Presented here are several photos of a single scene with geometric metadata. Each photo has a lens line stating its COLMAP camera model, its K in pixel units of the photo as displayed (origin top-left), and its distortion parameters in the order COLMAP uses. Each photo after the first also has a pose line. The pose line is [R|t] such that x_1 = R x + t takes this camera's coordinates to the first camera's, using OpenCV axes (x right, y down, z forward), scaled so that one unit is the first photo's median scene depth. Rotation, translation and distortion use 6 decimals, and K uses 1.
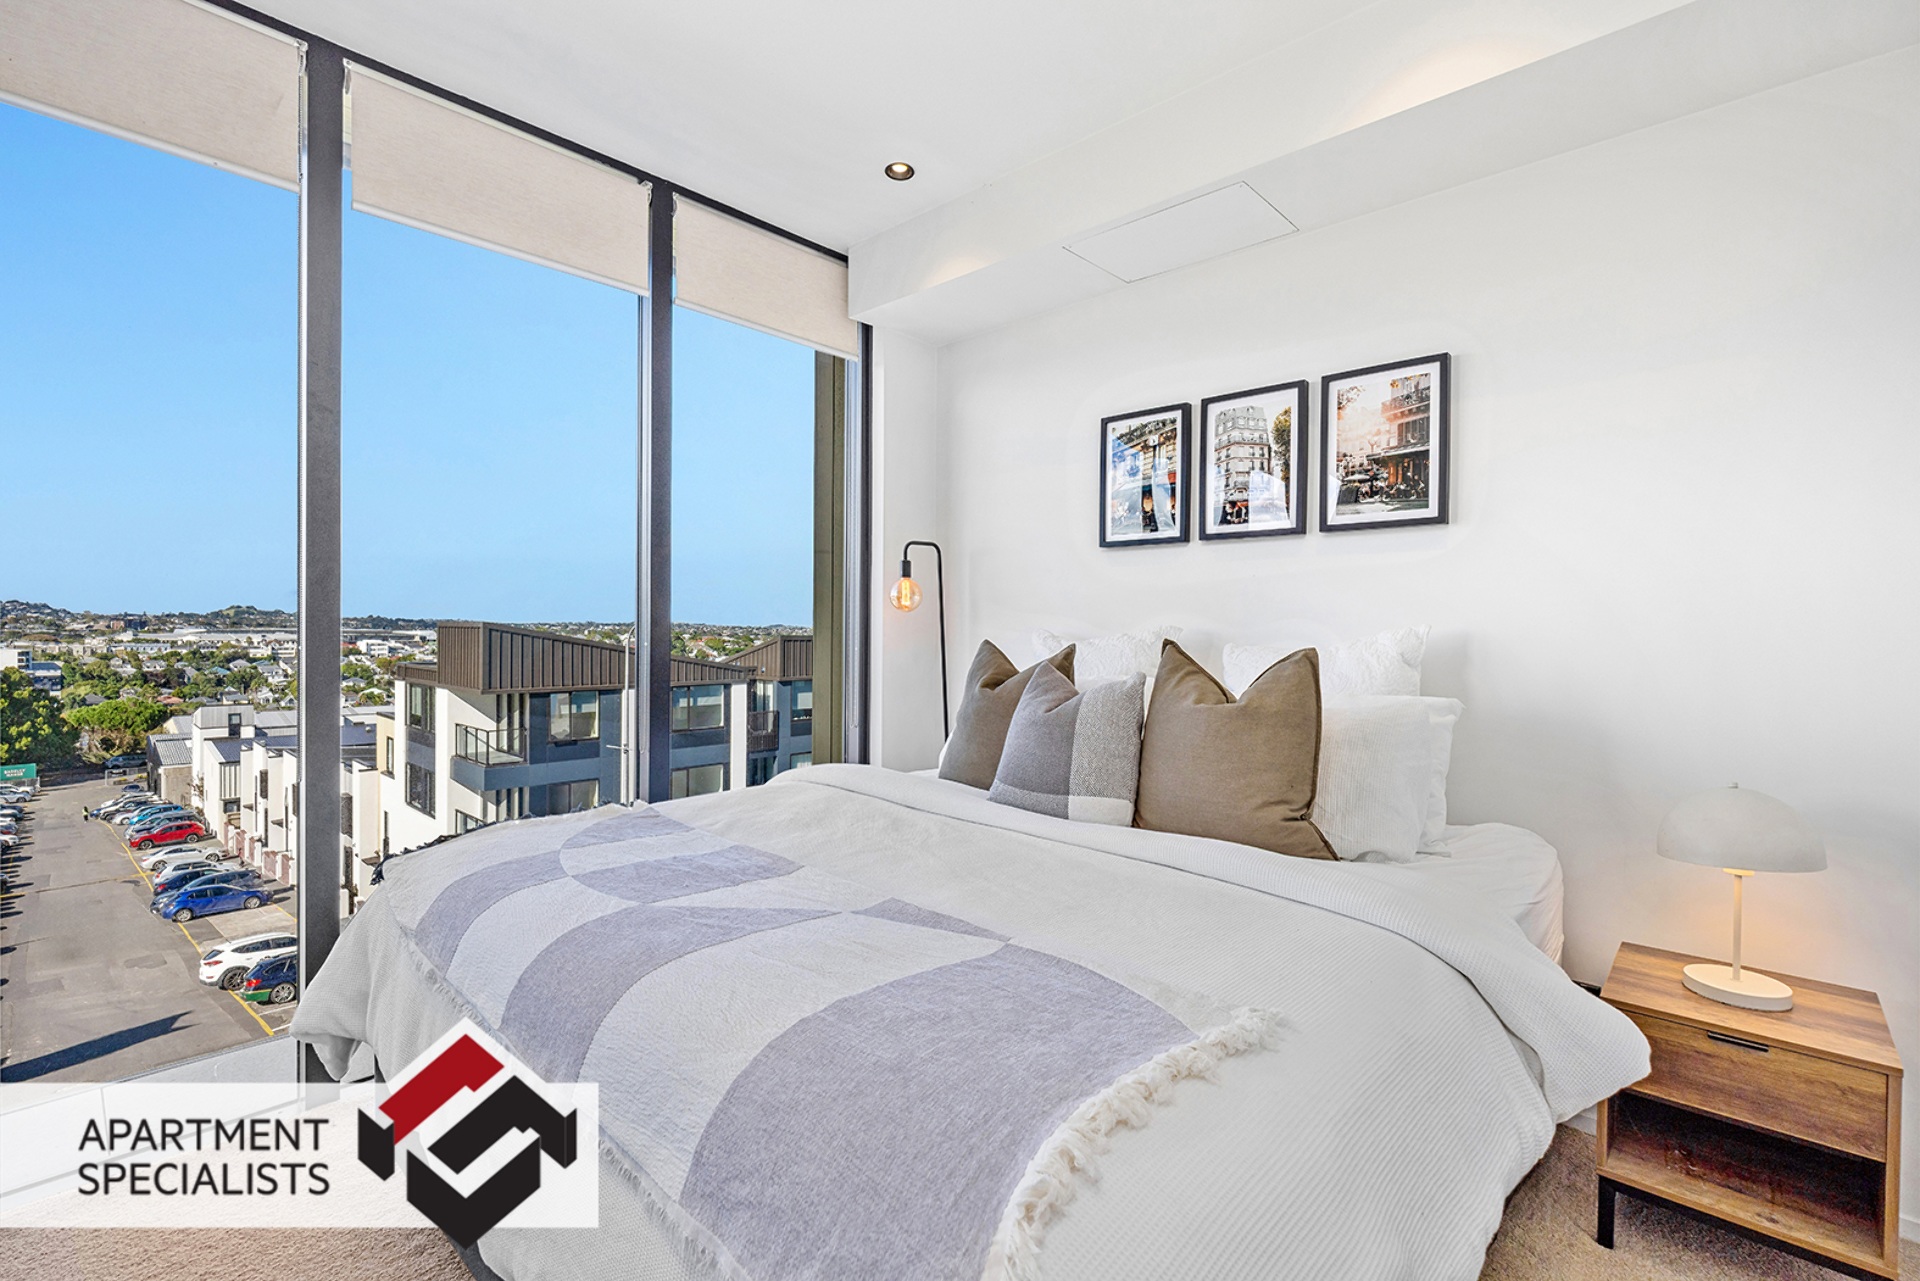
lens RADIAL K [[852.0, 0, 938.5], [0, 852.0, 643.3], [0, 0, 1]] dist [-0.001159, 0.007428]
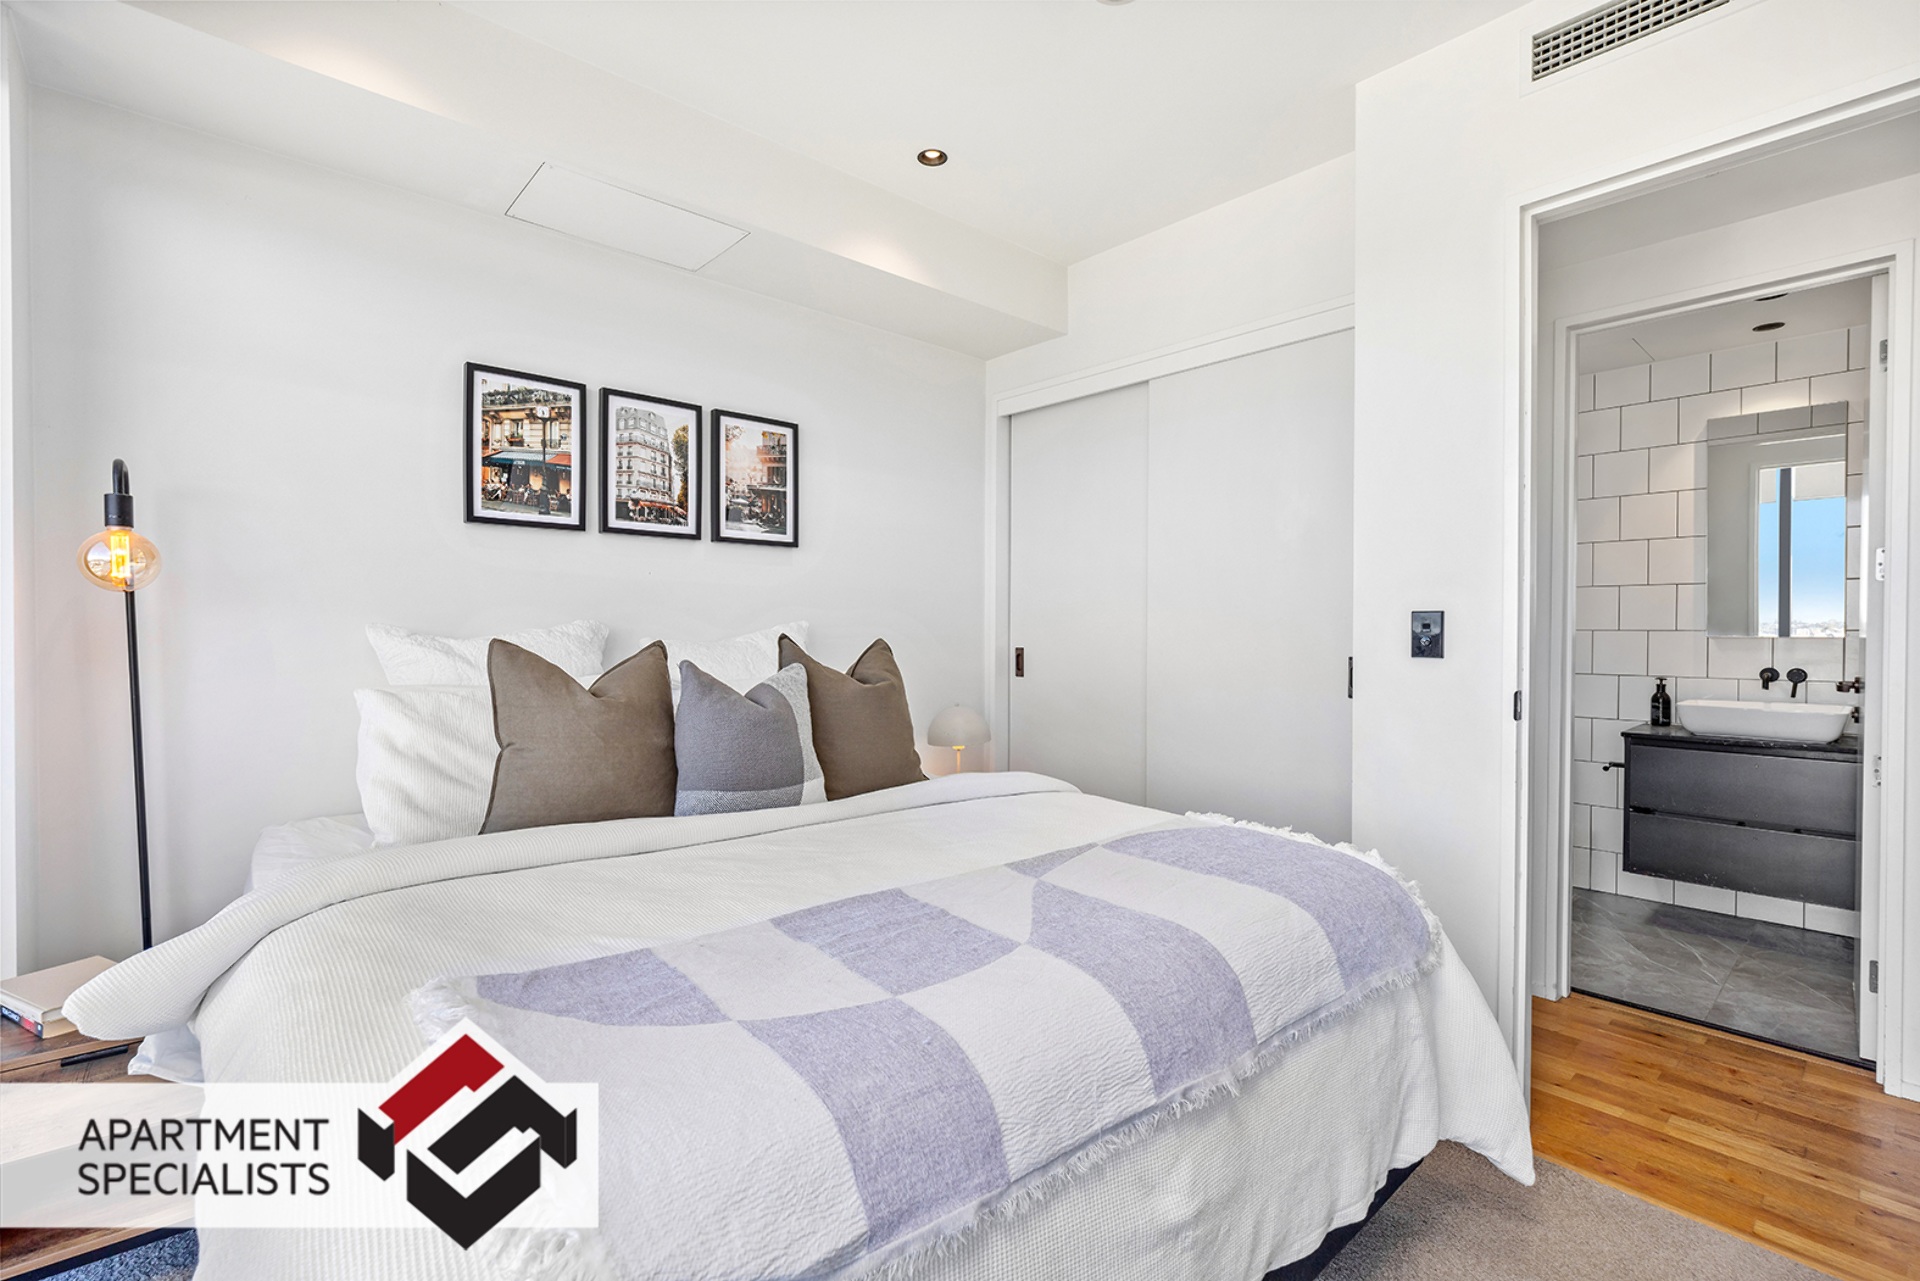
lens RADIAL K [[852.0, 0, 938.5], [0, 852.0, 643.3], [0, 0, 1]] dist [-0.001159, 0.007428]
pose [[0.099038, -0.022167, 0.994837, -0.671193], [0.013810, 0.999686, 0.020900, -0.010236], [-0.994988, 0.011669, 0.099313, 0.562835]]
